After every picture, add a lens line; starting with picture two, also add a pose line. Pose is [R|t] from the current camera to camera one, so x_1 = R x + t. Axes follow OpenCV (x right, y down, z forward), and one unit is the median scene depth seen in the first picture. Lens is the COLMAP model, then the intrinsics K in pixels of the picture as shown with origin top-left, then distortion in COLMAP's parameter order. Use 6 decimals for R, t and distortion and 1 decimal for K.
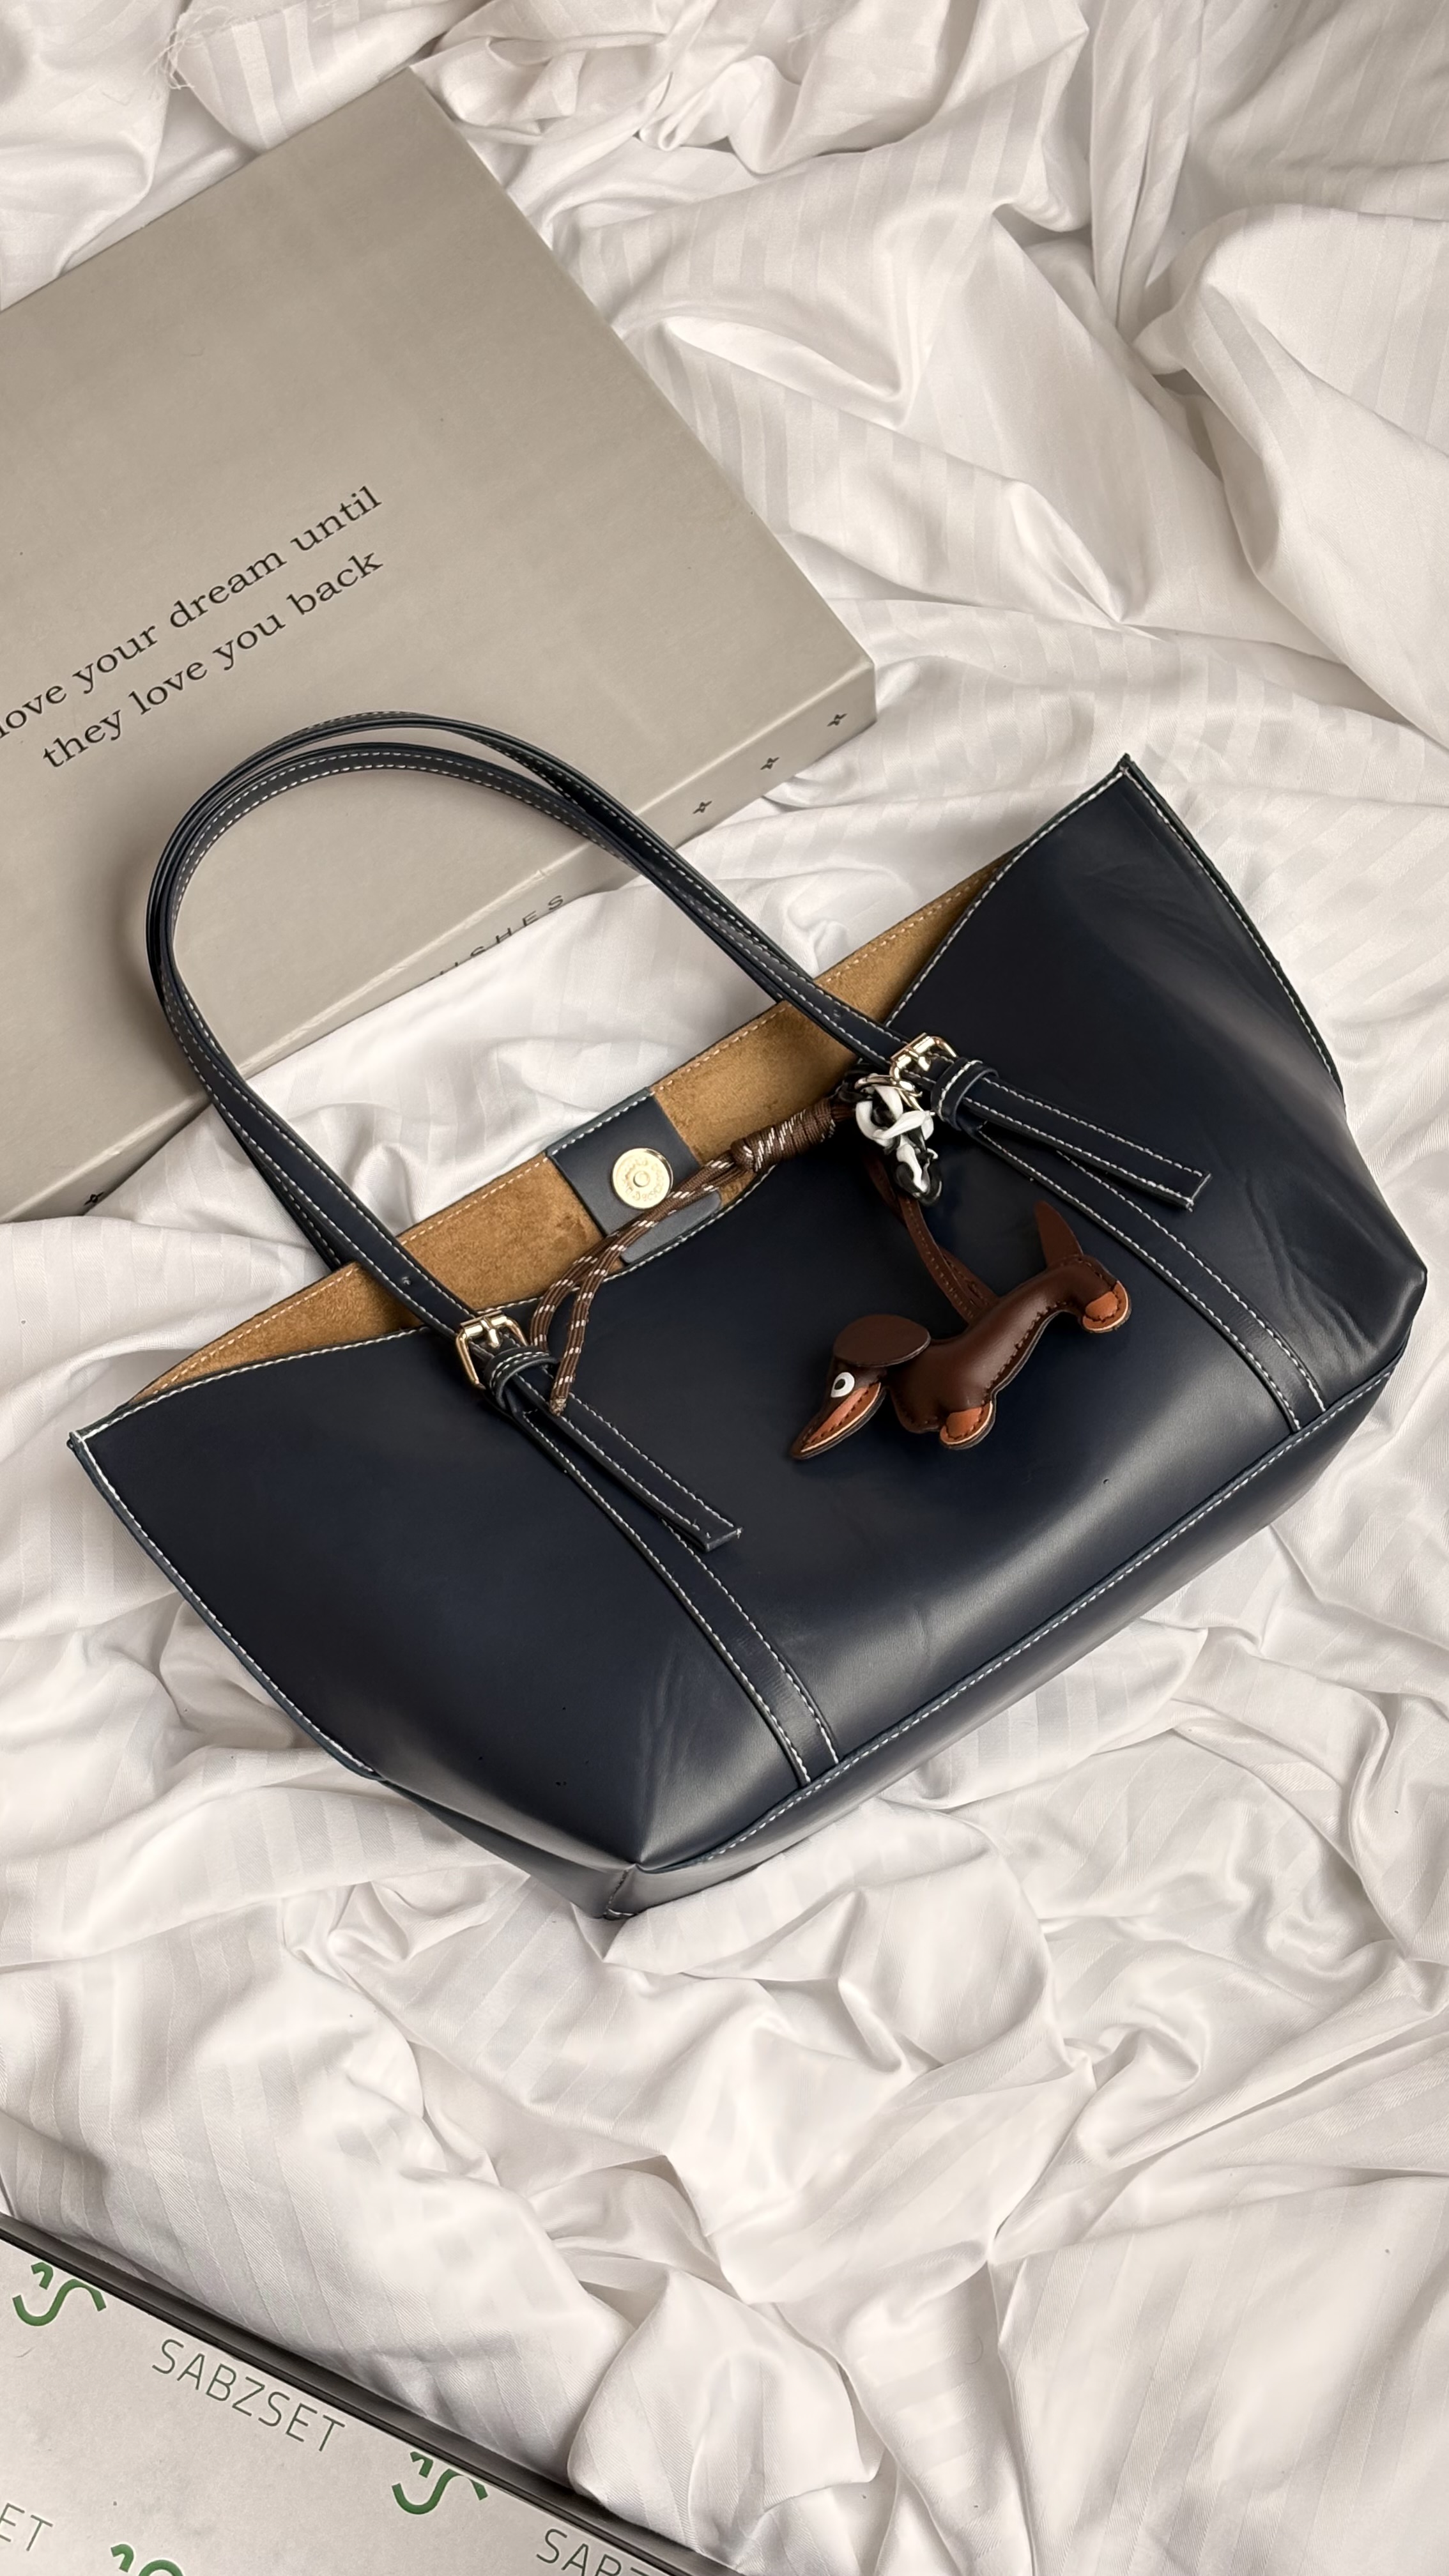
lens RADIAL K [[3920.8, 0, 805.0], [0, 3920.8, 1223.8], [0, 0, 1]] dist [0.077517, 0.000000]
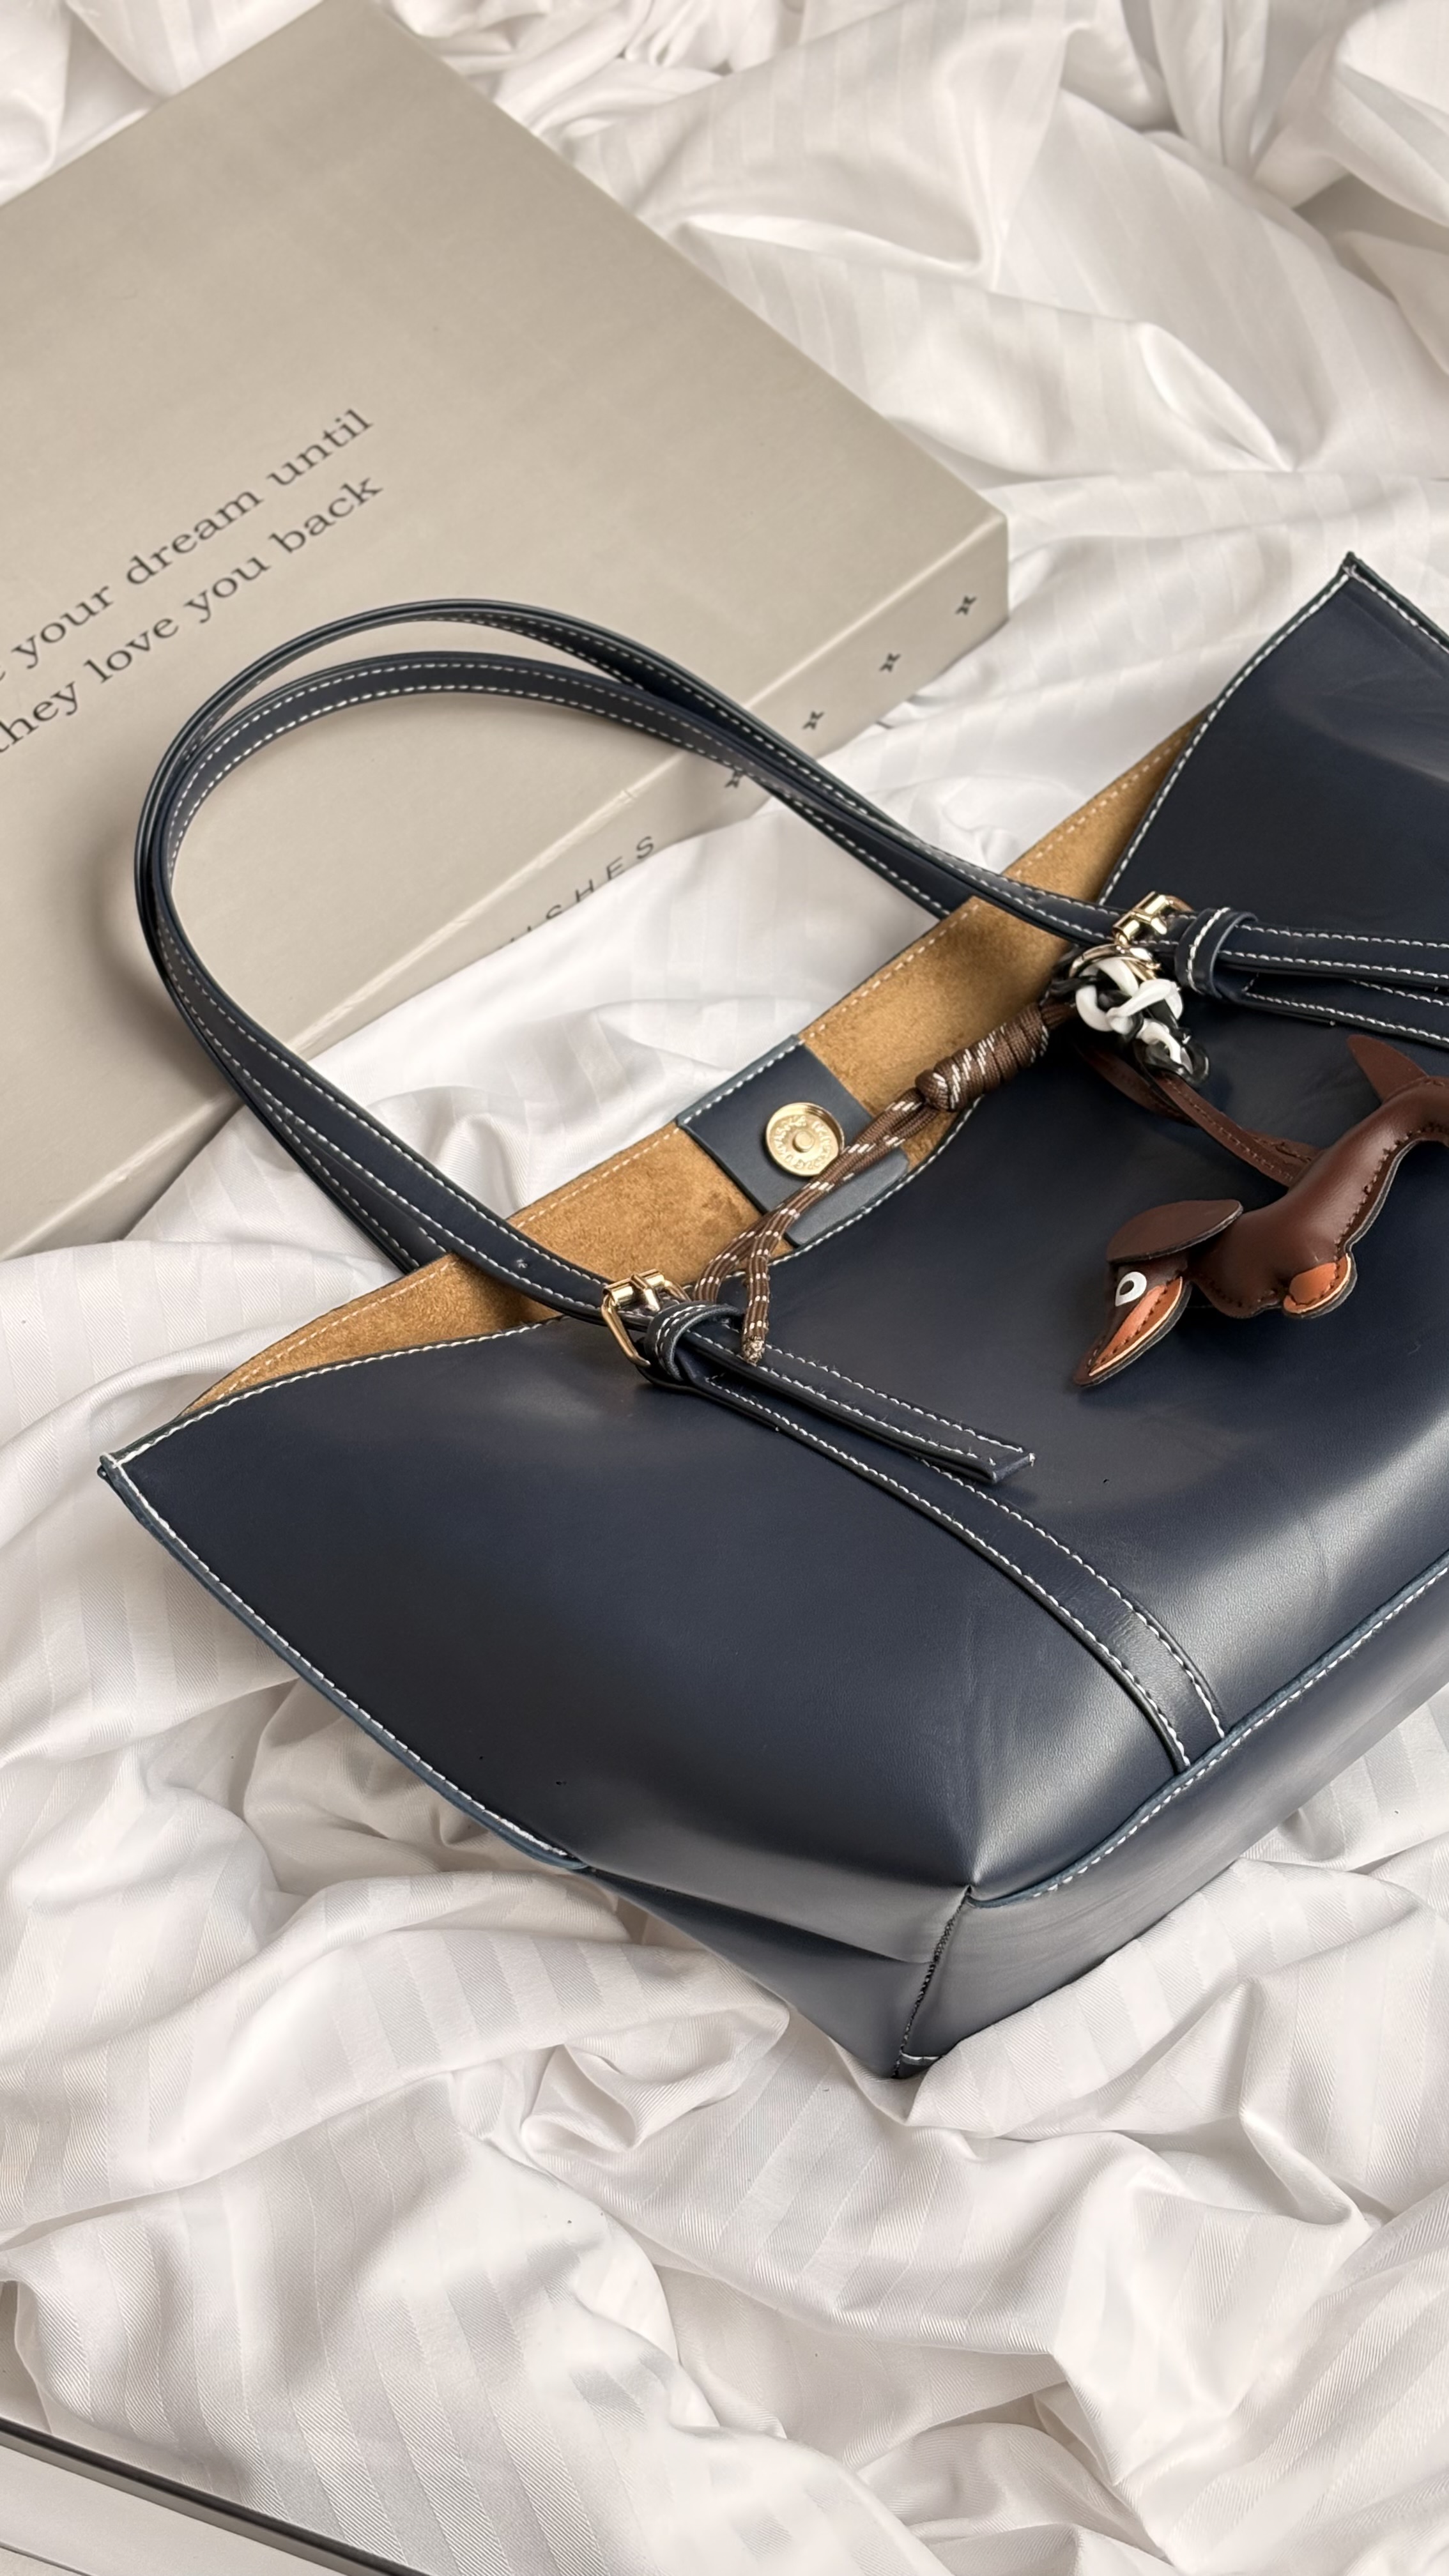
lens RADIAL K [[3920.8, 0, 731.8], [0, 3920.8, 1231.7], [0, 0, 1]] dist [0.077517, 0.000000]
pose [[0.993247, -0.114763, 0.017032, -0.072815], [0.115876, 0.973956, -0.194893, 0.158047], [0.005778, 0.195550, 0.980677, 0.257733]]
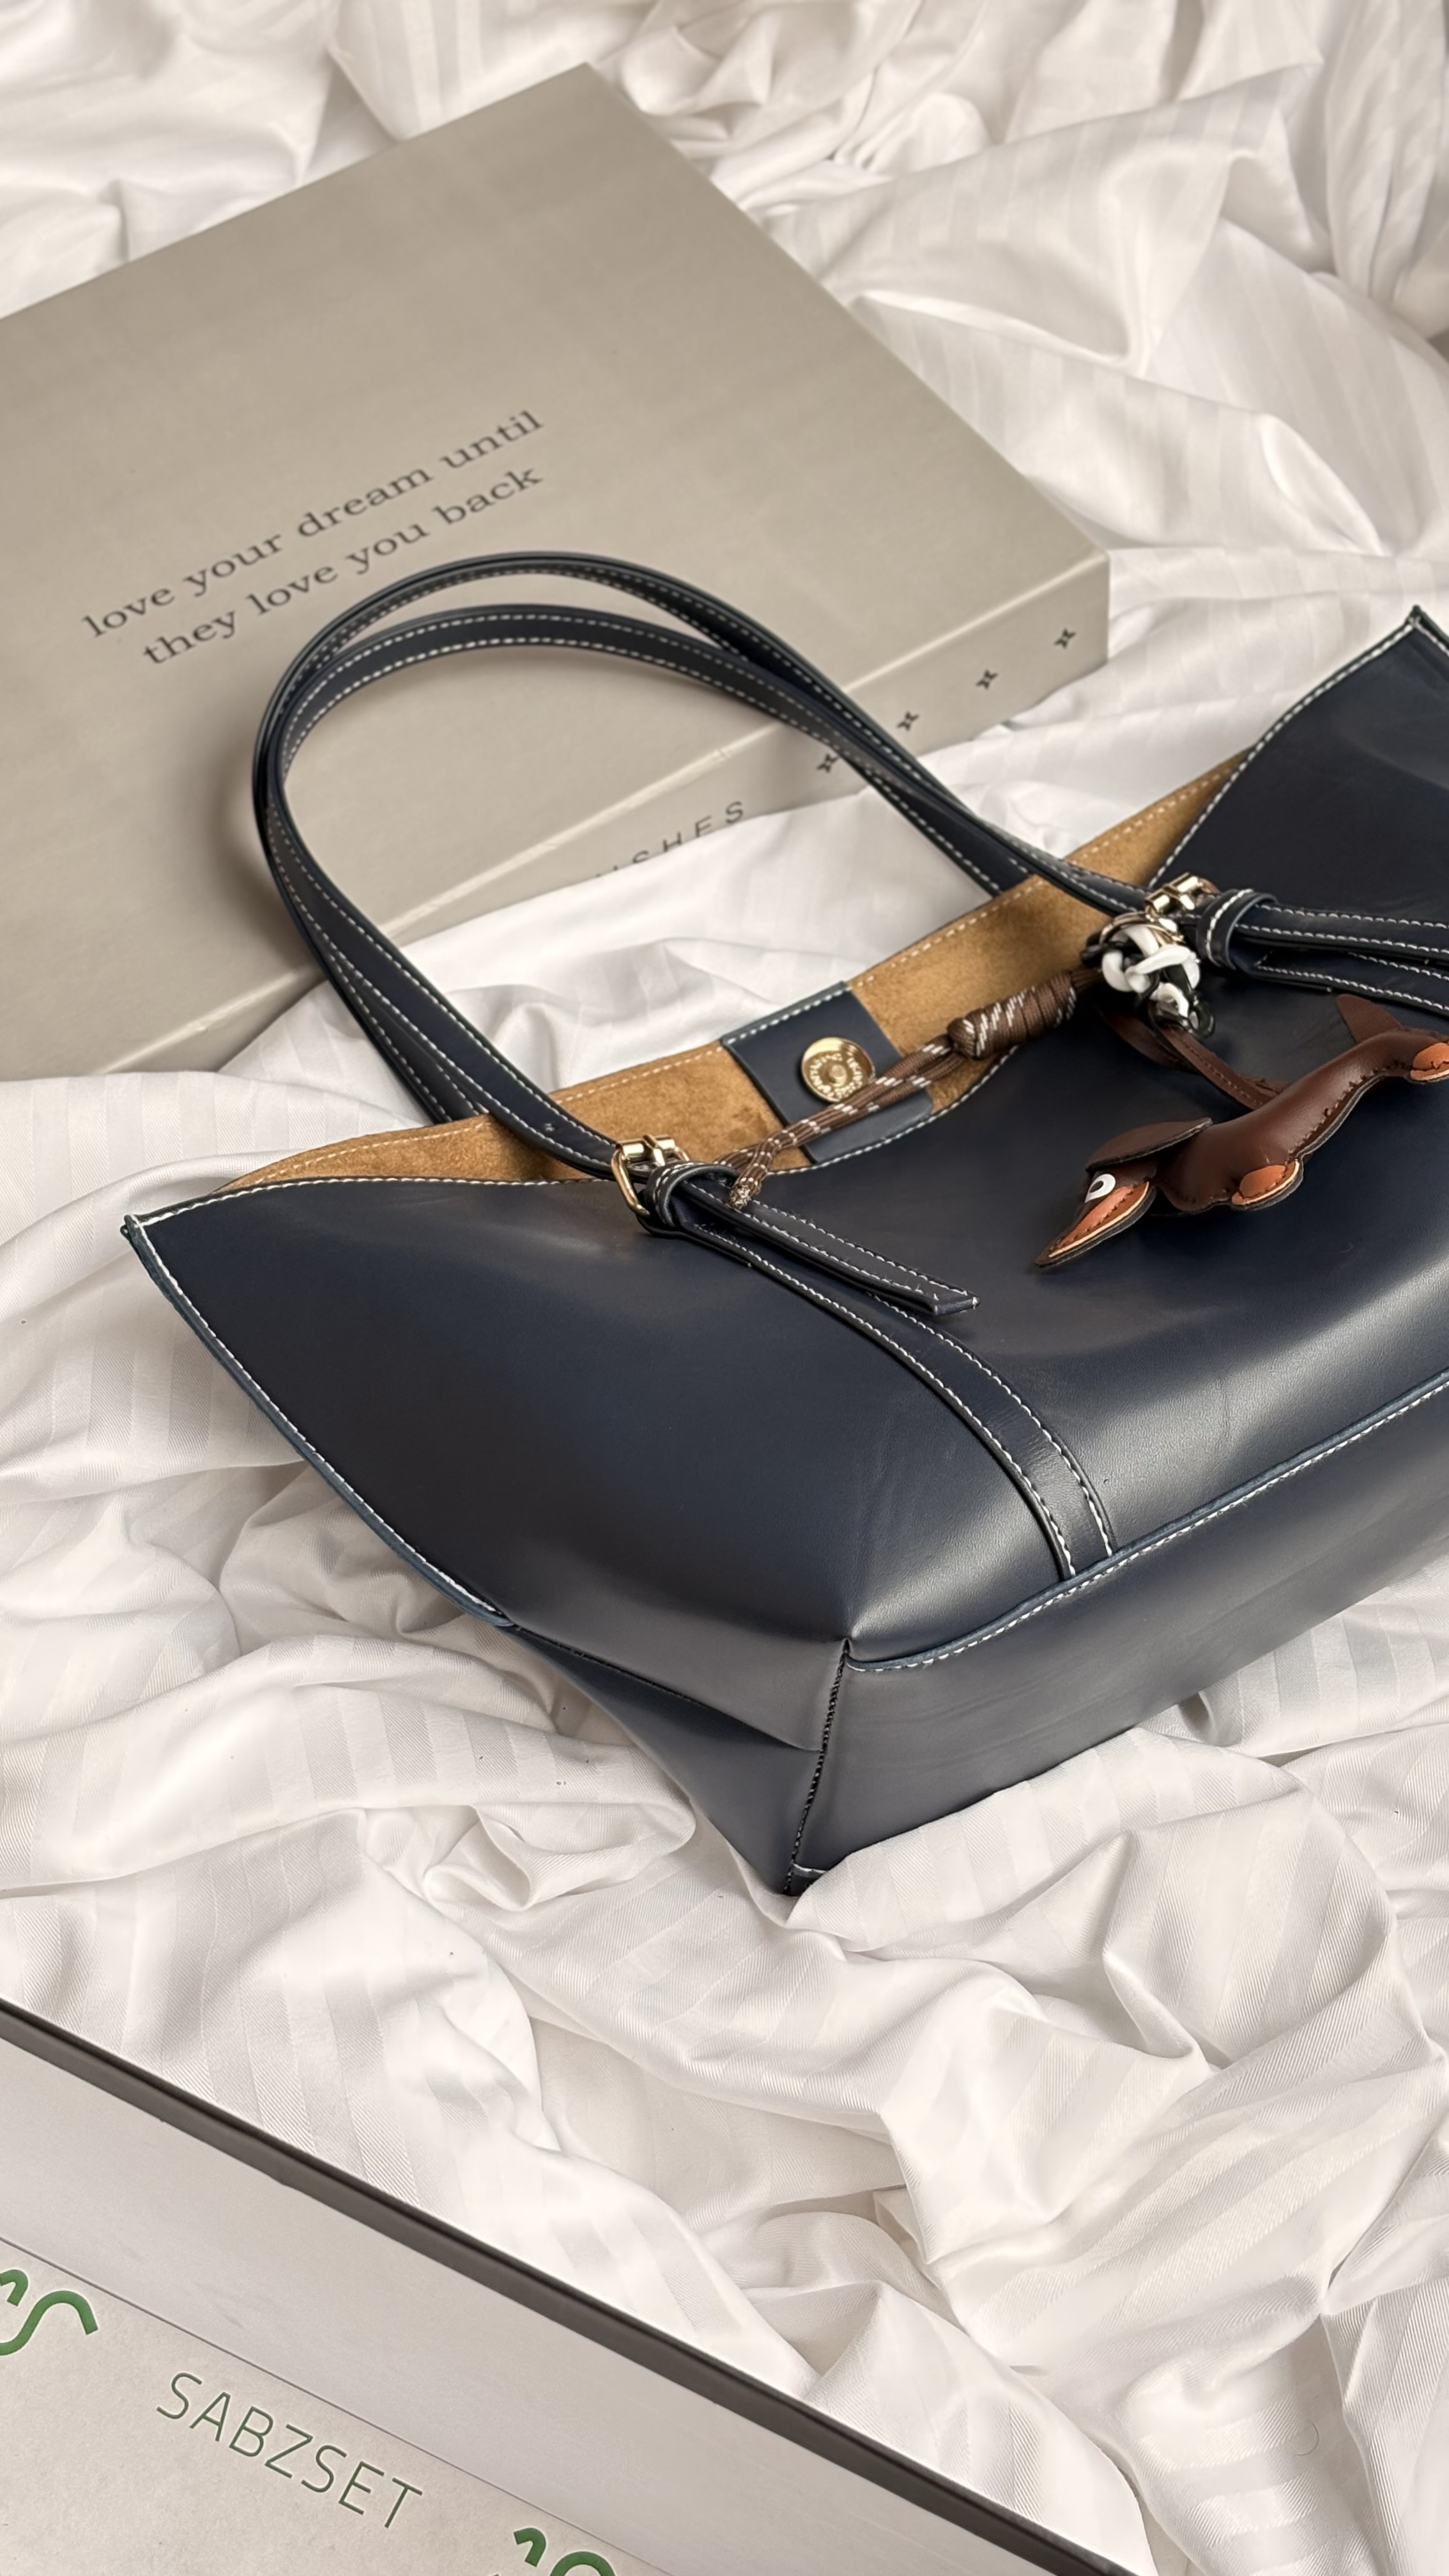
lens RADIAL K [[3920.8, 0, 768.2], [0, 3920.8, 1224.5], [0, 0, 1]] dist [0.077517, 0.000000]
pose [[0.999389, 0.005181, -0.034558, -0.028376], [-0.015314, 0.953862, -0.299856, 0.271721], [0.031410, 0.300202, 0.953358, 0.235261]]
